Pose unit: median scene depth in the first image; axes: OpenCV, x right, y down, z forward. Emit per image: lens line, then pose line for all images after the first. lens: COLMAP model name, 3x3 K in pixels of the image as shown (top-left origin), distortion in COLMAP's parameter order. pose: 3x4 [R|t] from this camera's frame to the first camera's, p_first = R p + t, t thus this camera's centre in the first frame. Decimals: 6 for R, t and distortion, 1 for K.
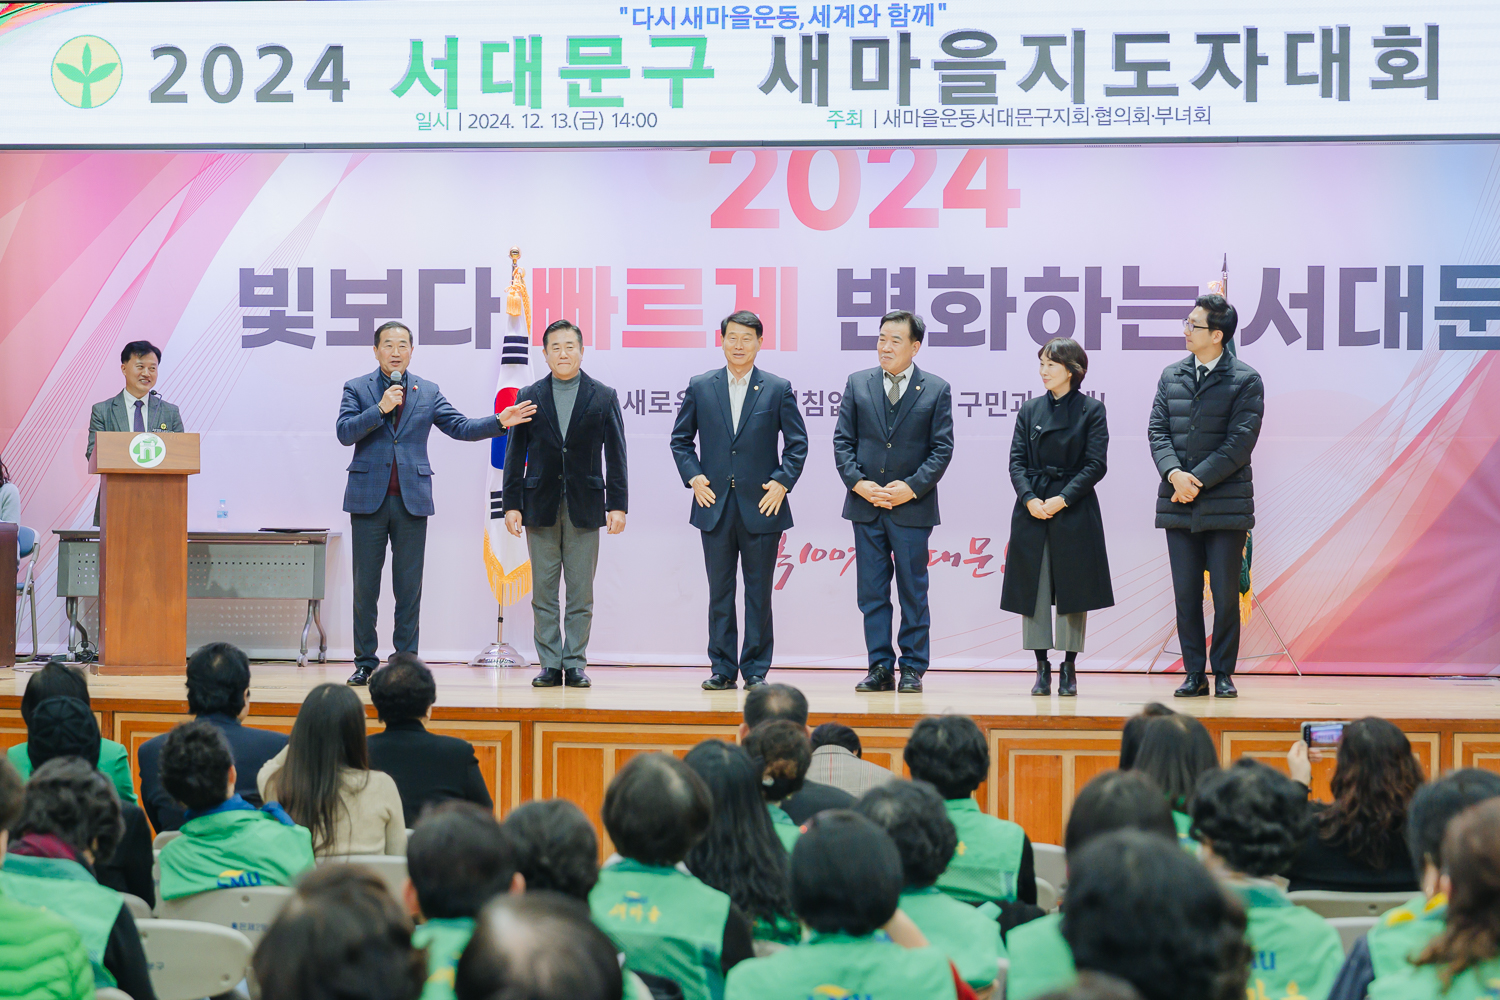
lens RADIAL K [[3619.3, 0, 572.2], [0, 3619.3, 504.1], [0, 0, 1]] dist [0.051165, -0.070984]
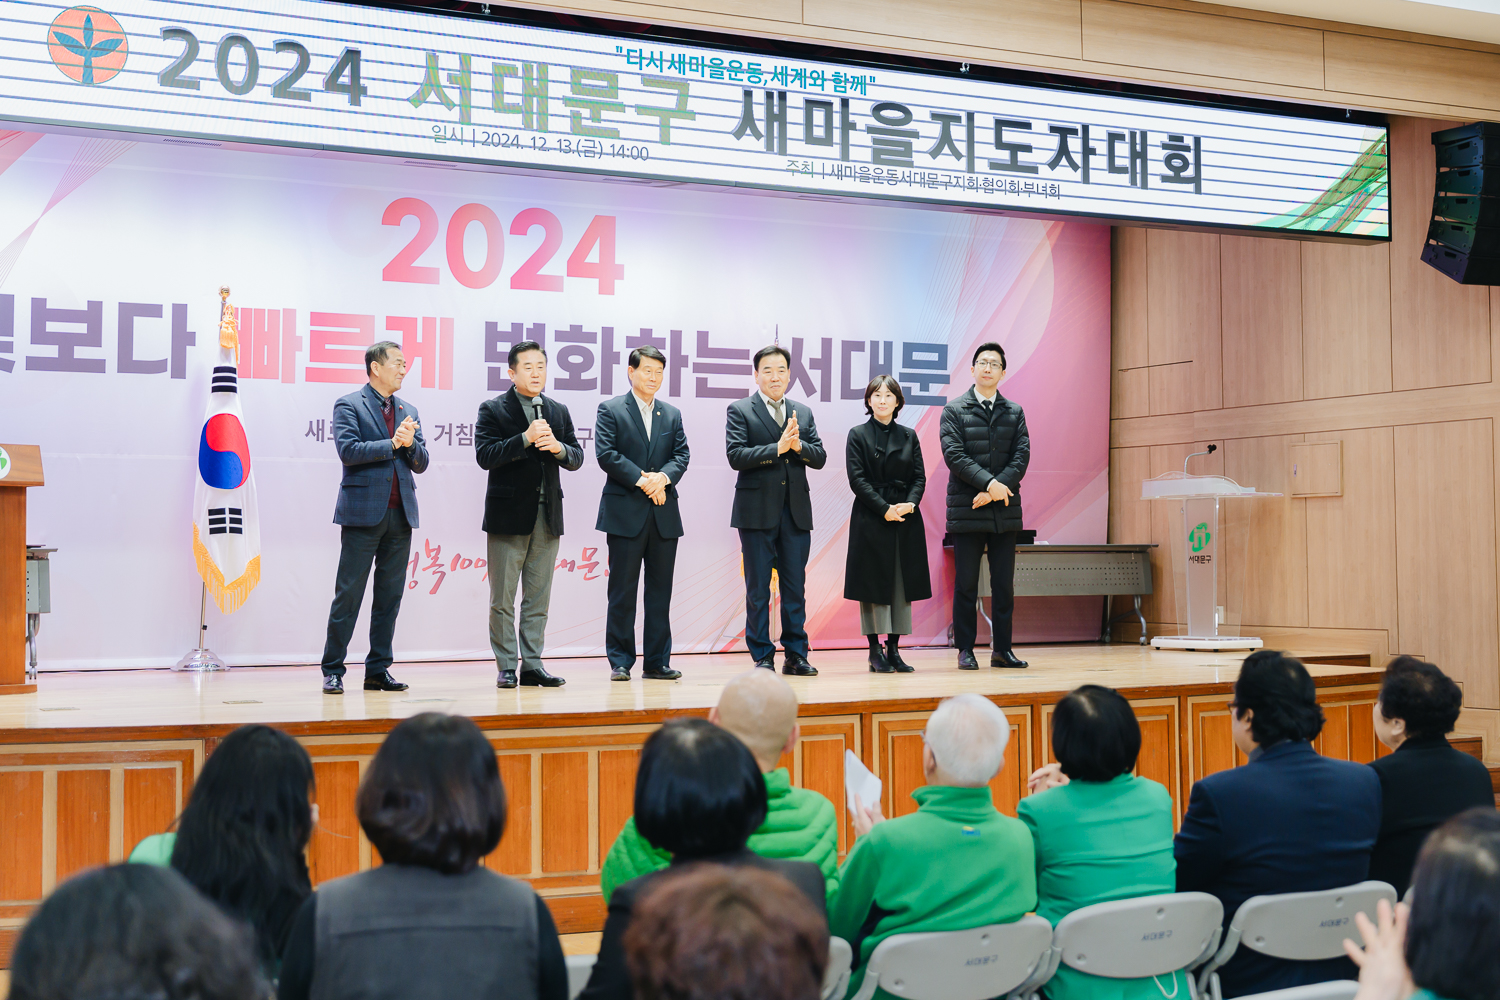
lens RADIAL K [[2106.1, 0, 682.7], [0, 2106.1, 475.2], [0, 0, 1]] dist [0.030884, 0.001050]
pose [[0.811514, 0.011944, 0.584211, -0.324074], [0.008731, 0.999432, -0.032562, 0.009633], [-0.584268, 0.031525, 0.810948, 0.475397]]
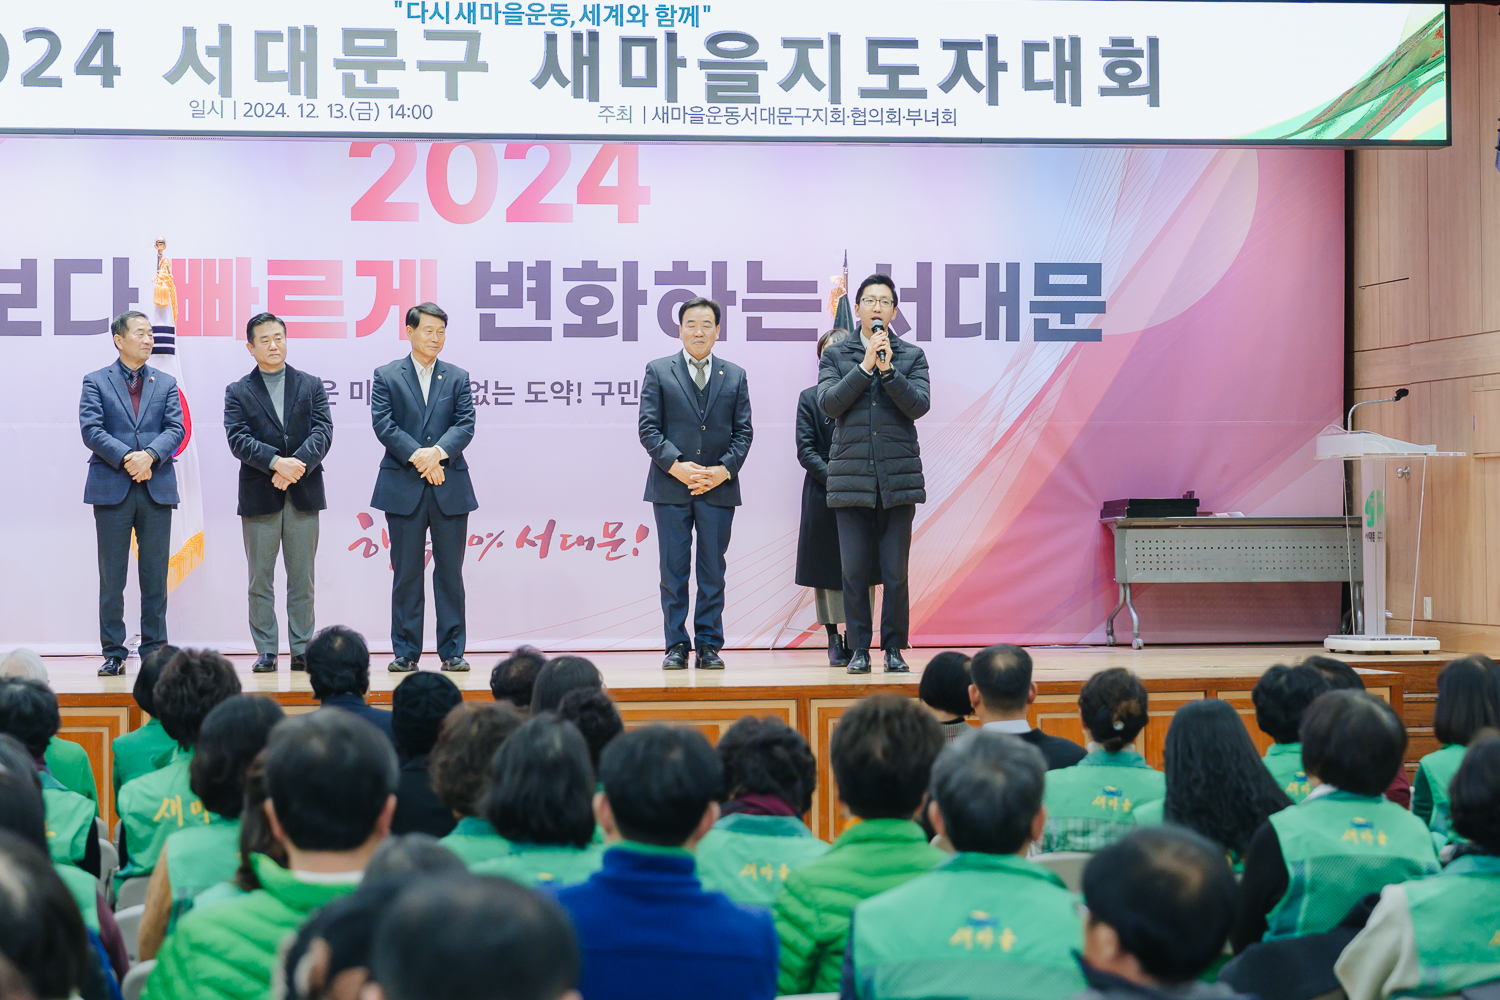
lens RADIAL K [[3619.3, 0, 572.2], [0, 3619.3, 504.1], [0, 0, 1]] dist [0.051165, -0.070984]
pose [[0.961834, -0.010963, 0.273415, -0.212593], [0.011330, 0.999936, 0.000235, 0.004361], [-0.273400, 0.002872, 0.961896, 0.008967]]
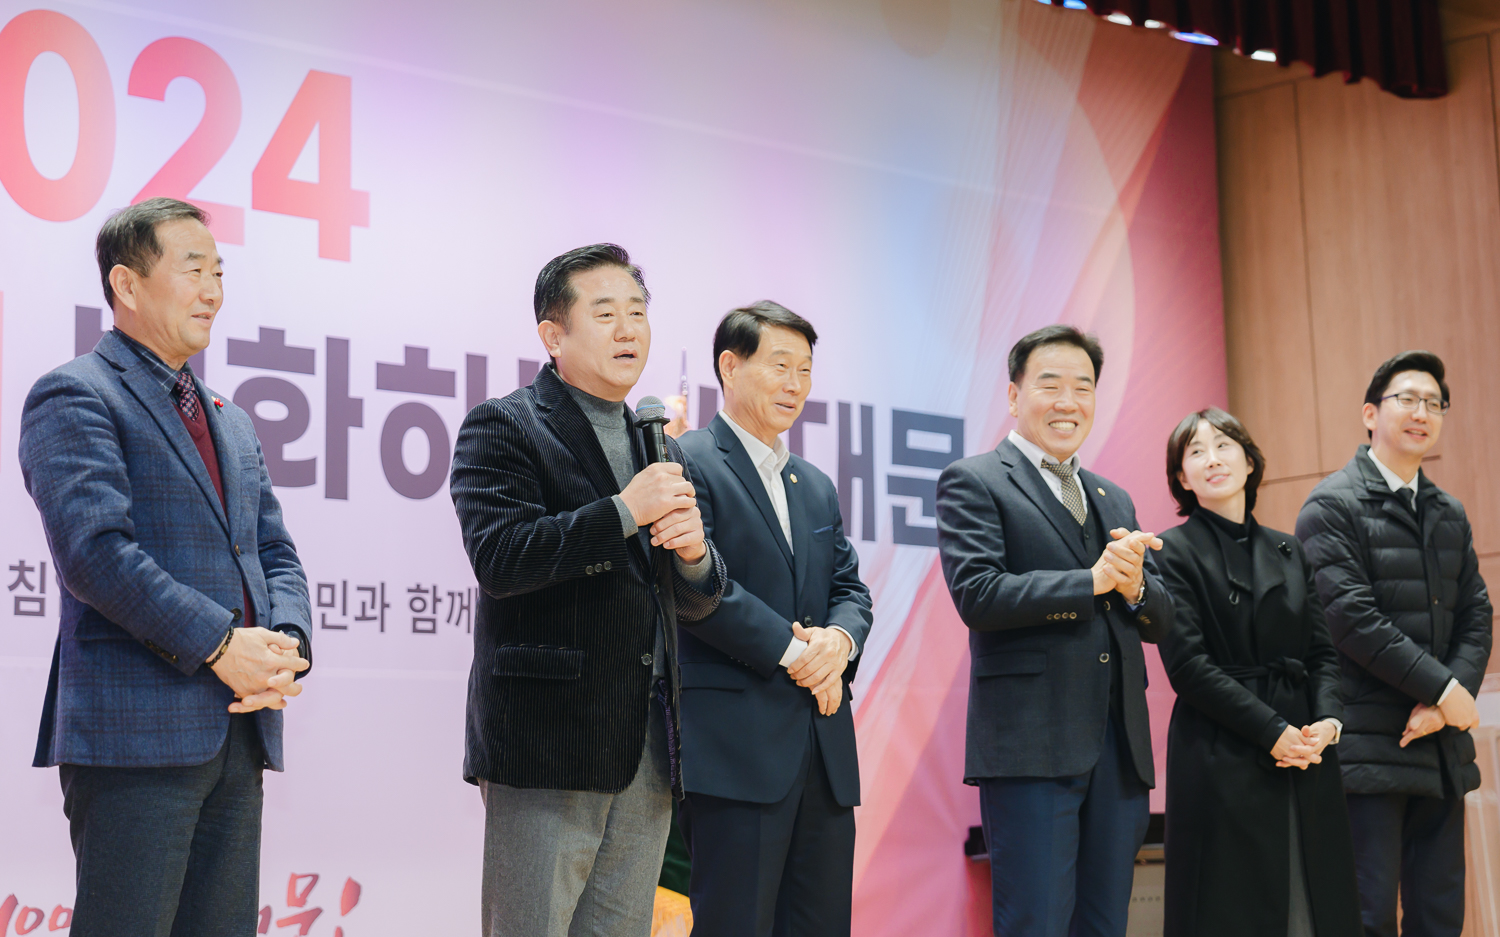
lens RADIAL K [[3330.6, 0, 749.8], [0, 3330.6, 495.8], [0, 0, 1]] dist [0.023429, -0.222385]
pose [[0.567718, 0.073592, 0.819927, -0.270131], [0.039191, 0.992451, -0.116212, 0.015655], [-0.822290, 0.098110, 0.560548, 0.806682]]
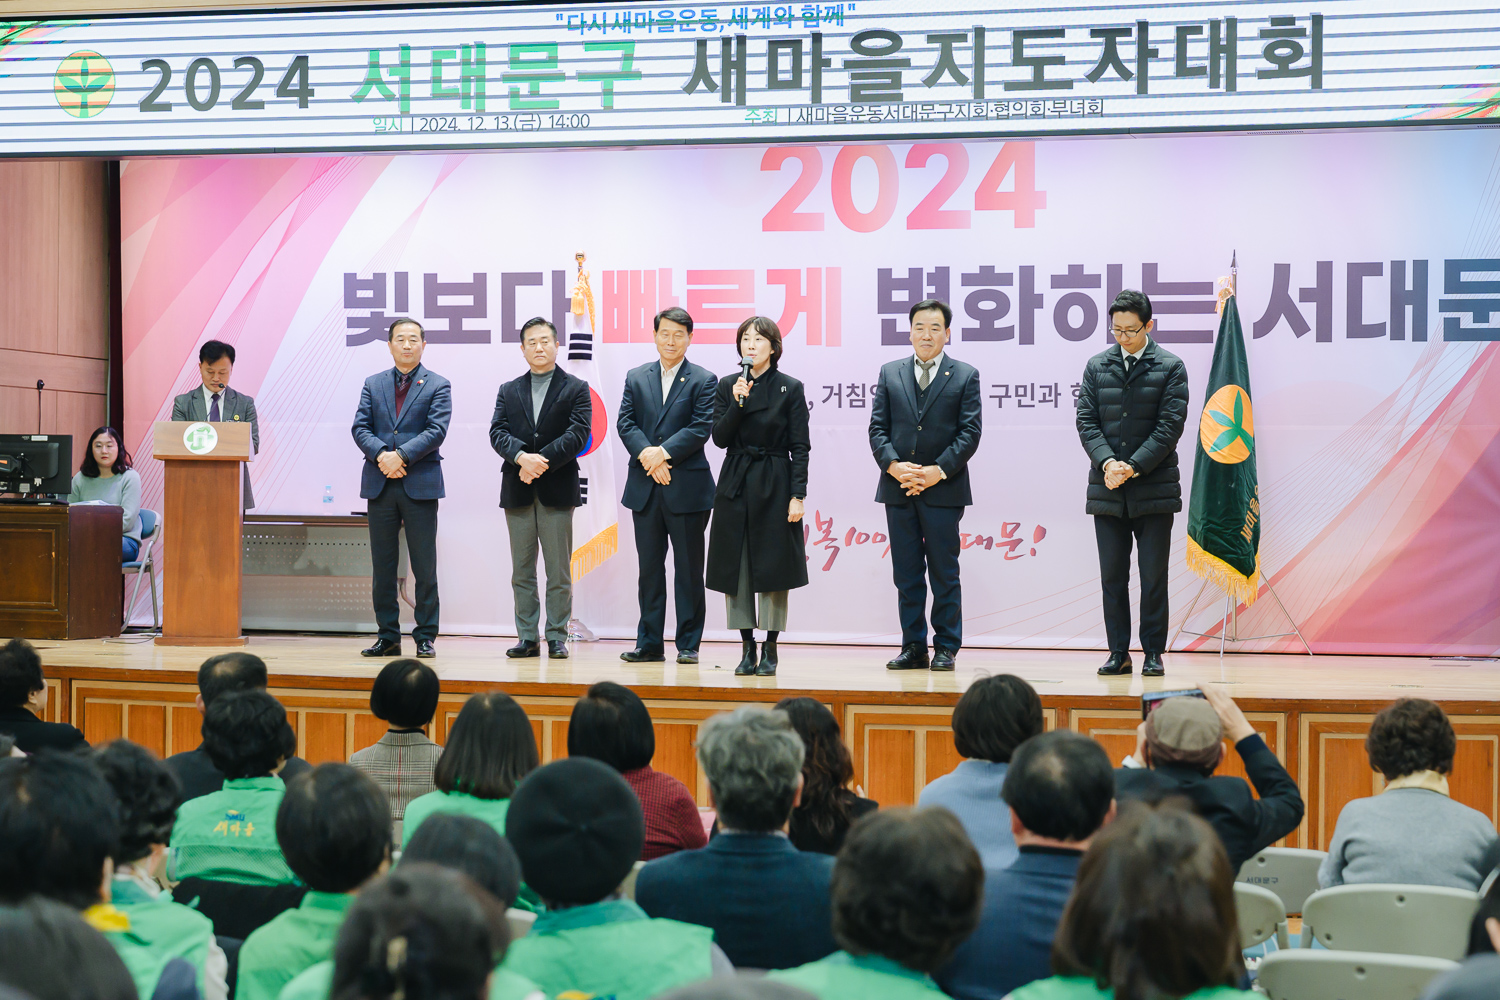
lens RADIAL K [[3107.2, 0, 754.9], [0, 3107.2, 537.5], [0, 0, 1]] dist [0.060676, -0.092537]
pose [[0.991463, 0.003283, -0.130345, 0.183676], [-0.001885, 0.999939, 0.010850, 0.004662], [0.130373, -0.010511, 0.991409, 0.107772]]
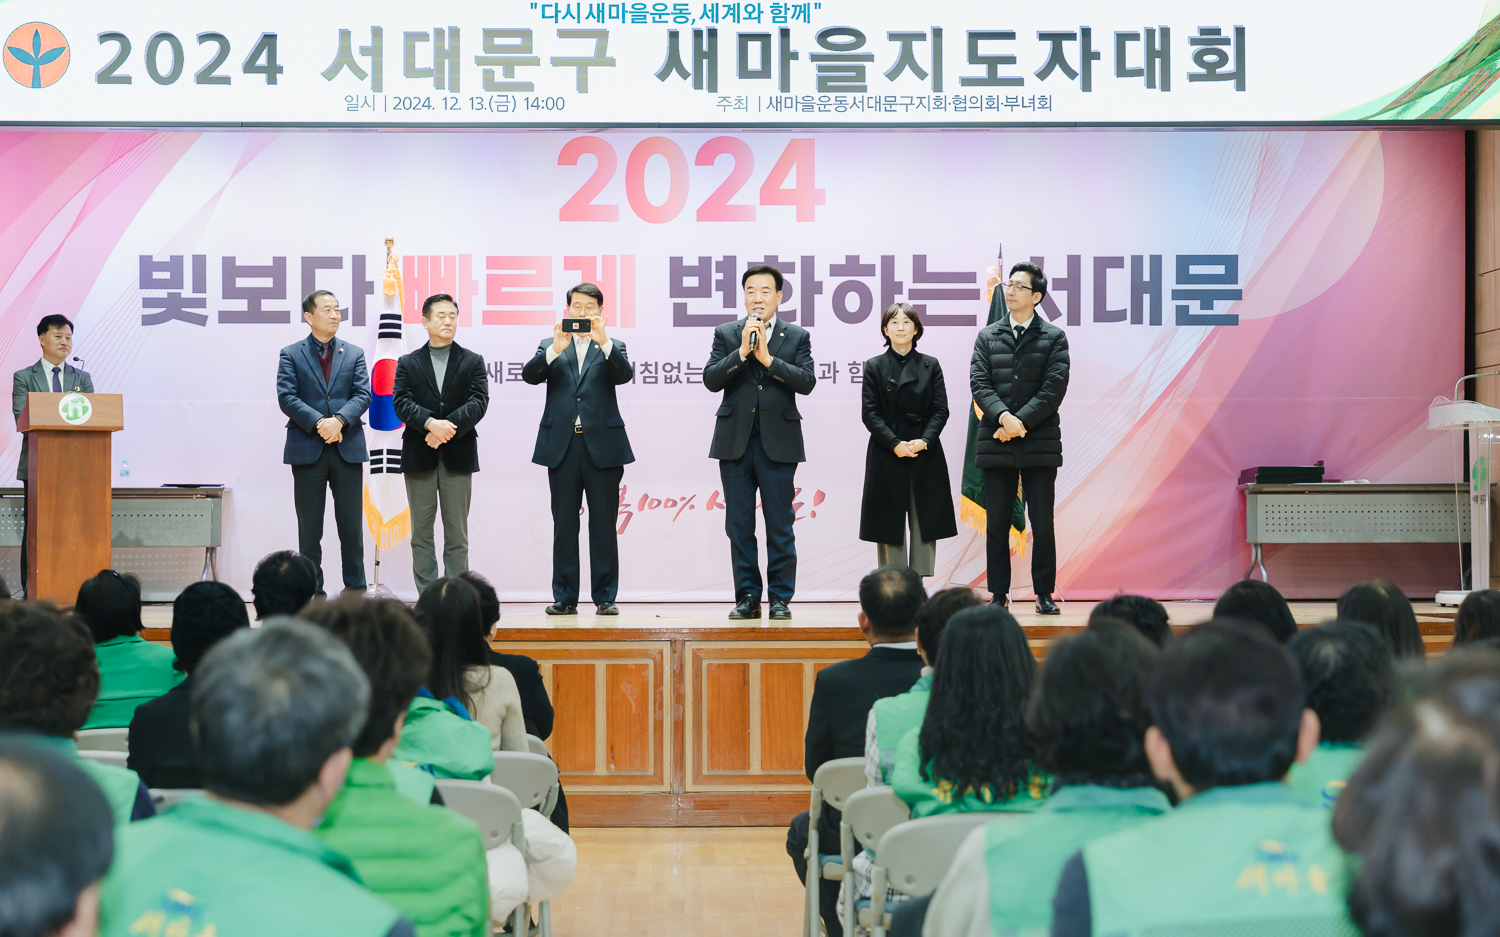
lens RADIAL K [[2767.6, 0, 663.9], [0, 2767.6, 461.8], [0, 0, 1]] dist [0.050590, -0.068941]
pose [[0.988187, -0.005543, 0.153151, -0.075795], [0.008544, 0.999784, -0.018943, 0.020506], [-0.153013, 0.020028, 0.988021, 0.147719]]
